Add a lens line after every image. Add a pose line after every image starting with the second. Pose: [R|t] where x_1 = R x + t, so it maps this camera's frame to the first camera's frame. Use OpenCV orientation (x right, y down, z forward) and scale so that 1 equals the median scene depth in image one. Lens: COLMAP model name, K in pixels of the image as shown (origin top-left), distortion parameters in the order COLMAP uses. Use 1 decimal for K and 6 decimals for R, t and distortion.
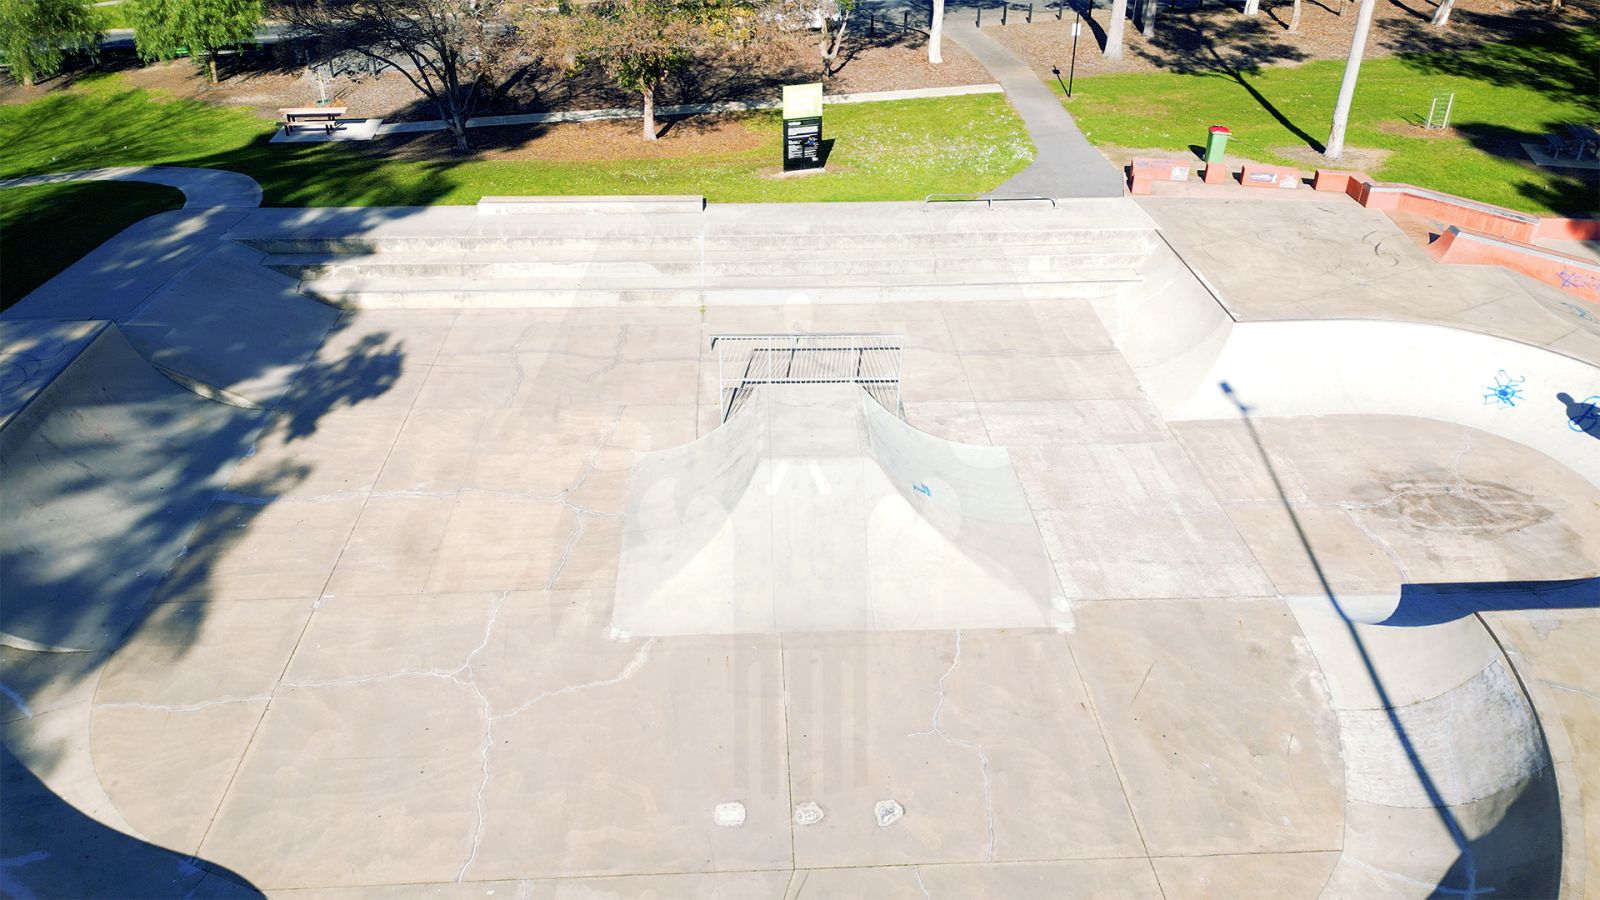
lens RADIAL K [[1168.7, 0, 809.9], [0, 1168.7, 457.0], [0, 0, 1]] dist [0.055658, -0.031588]
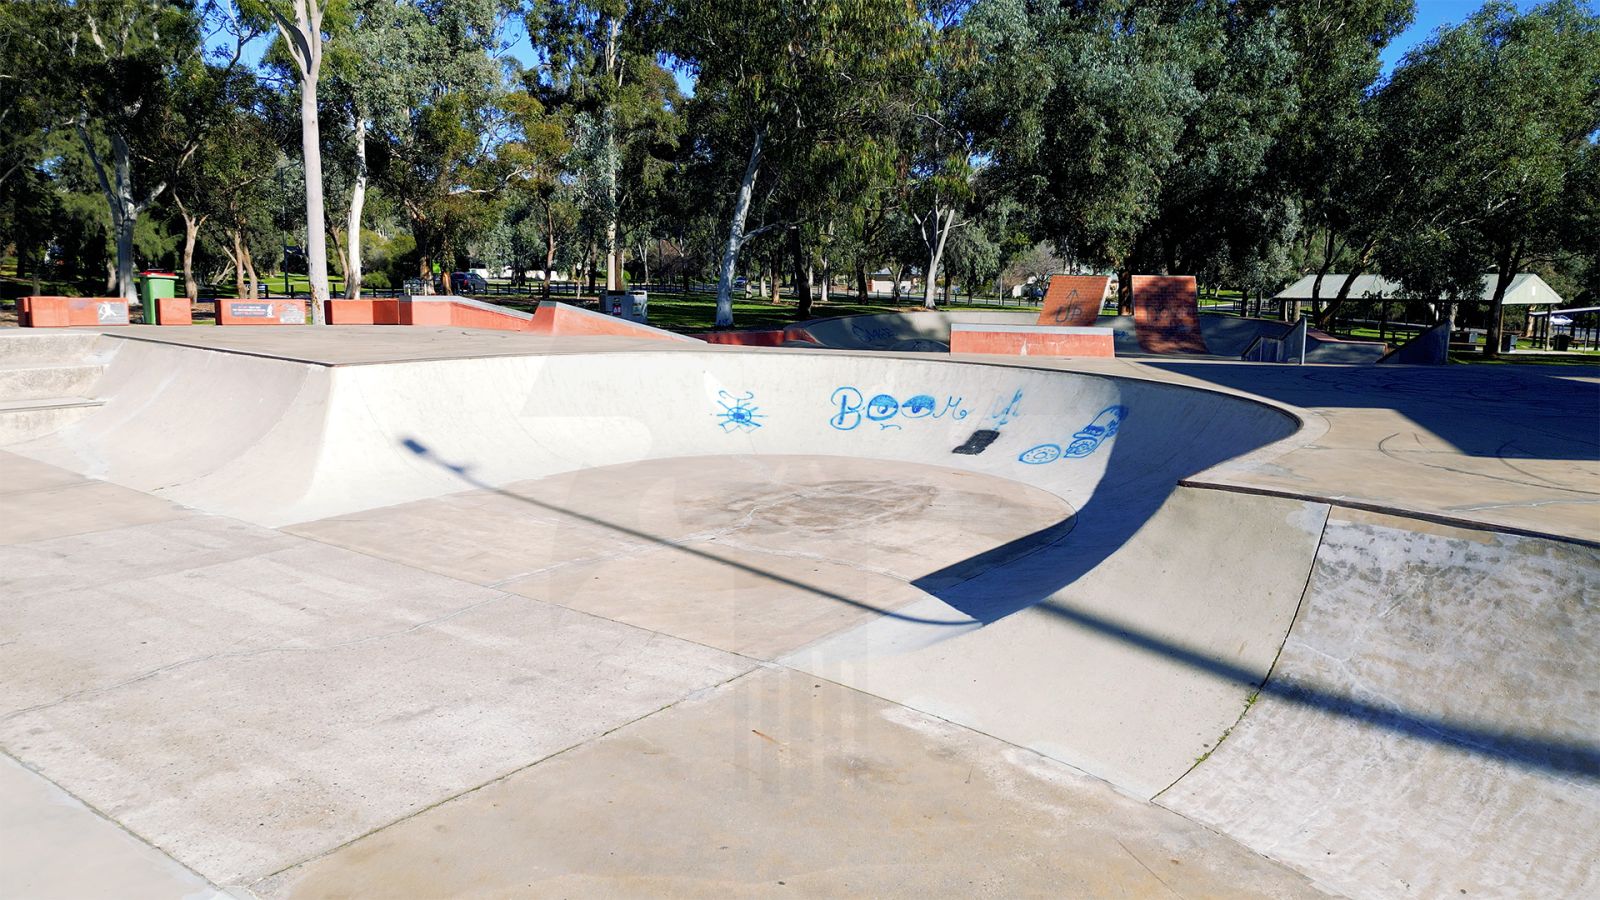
lens RADIAL K [[1168.7, 0, 801.1], [0, 1168.7, 439.3], [0, 0, 1]] dist [0.055658, -0.031588]
pose [[0.638505, -0.109810, 0.761743, 0.076233], [0.381567, 0.904726, -0.189414, 0.084906], [-0.668369, 0.411598, 0.619572, 0.475458]]
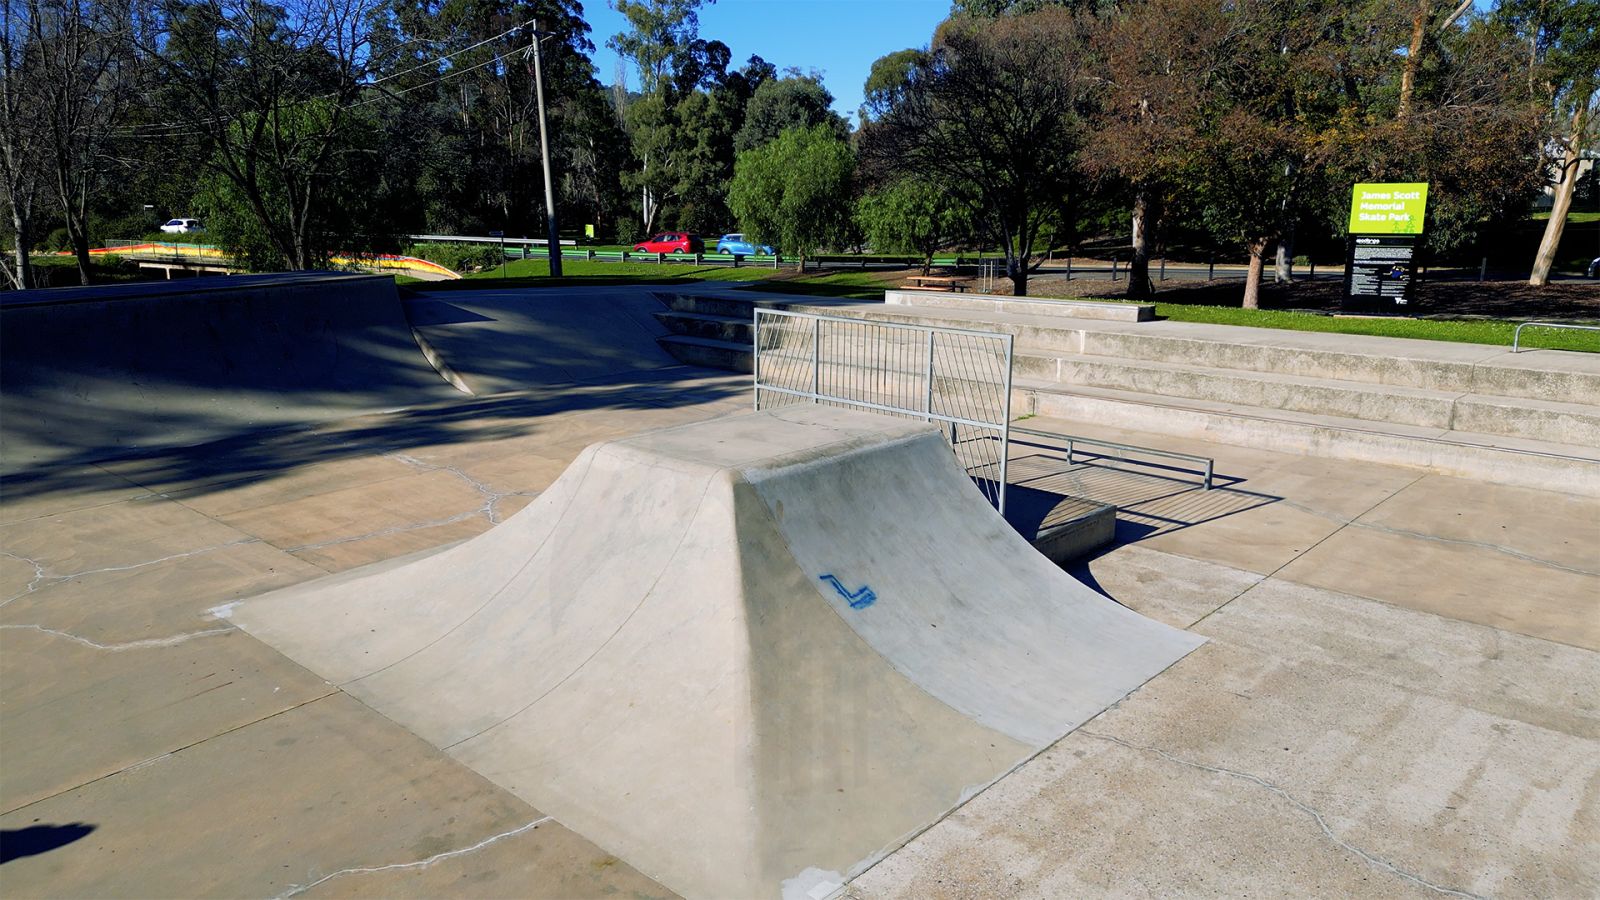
lens RADIAL K [[1168.7, 0, 803.7], [0, 1168.7, 447.1], [0, 0, 1]] dist [0.055658, -0.031588]
pose [[0.688126, 0.143582, -0.711243, 0.291123], [-0.356913, 0.920419, -0.159503, 0.039747], [0.631740, 0.363610, 0.684611, 0.462376]]
